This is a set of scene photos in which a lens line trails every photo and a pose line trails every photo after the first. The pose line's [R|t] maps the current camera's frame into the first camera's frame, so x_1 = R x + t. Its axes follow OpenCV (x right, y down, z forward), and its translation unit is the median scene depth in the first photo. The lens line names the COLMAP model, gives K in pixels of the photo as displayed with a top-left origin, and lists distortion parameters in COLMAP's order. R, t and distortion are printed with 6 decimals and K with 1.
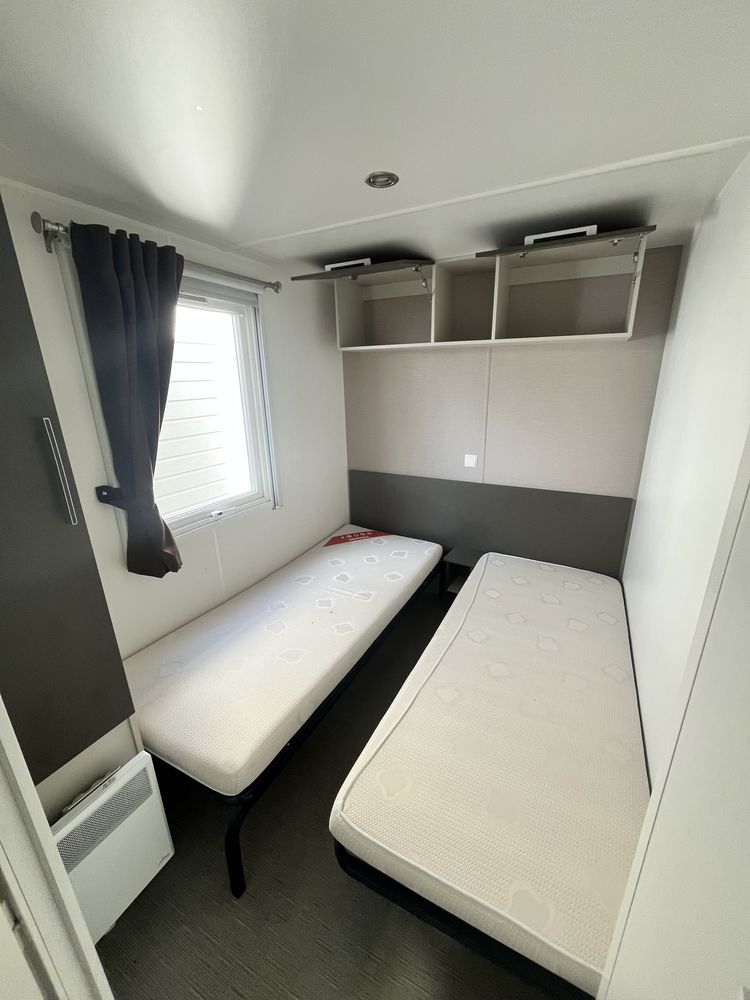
lens RADIAL K [[402.2, 0, 379.9], [0, 402.2, 498.9], [0, 0, 1]] dist [-0.001381, -0.000068]
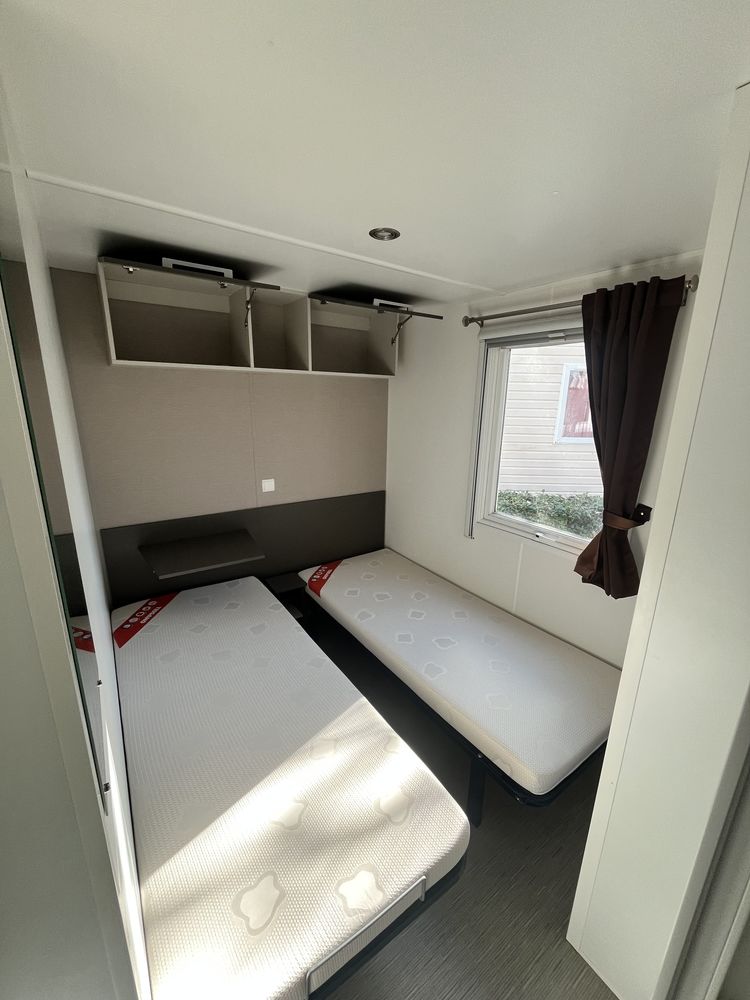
lens RADIAL K [[402.2, 0, 378.8], [0, 402.2, 498.2], [0, 0, 1]] dist [-0.001381, -0.000068]
pose [[0.459245, -0.189604, 0.867839, -0.593340], [0.237699, 0.967559, 0.085605, -0.095122], [-0.855917, 0.166971, 0.489415, 0.315131]]
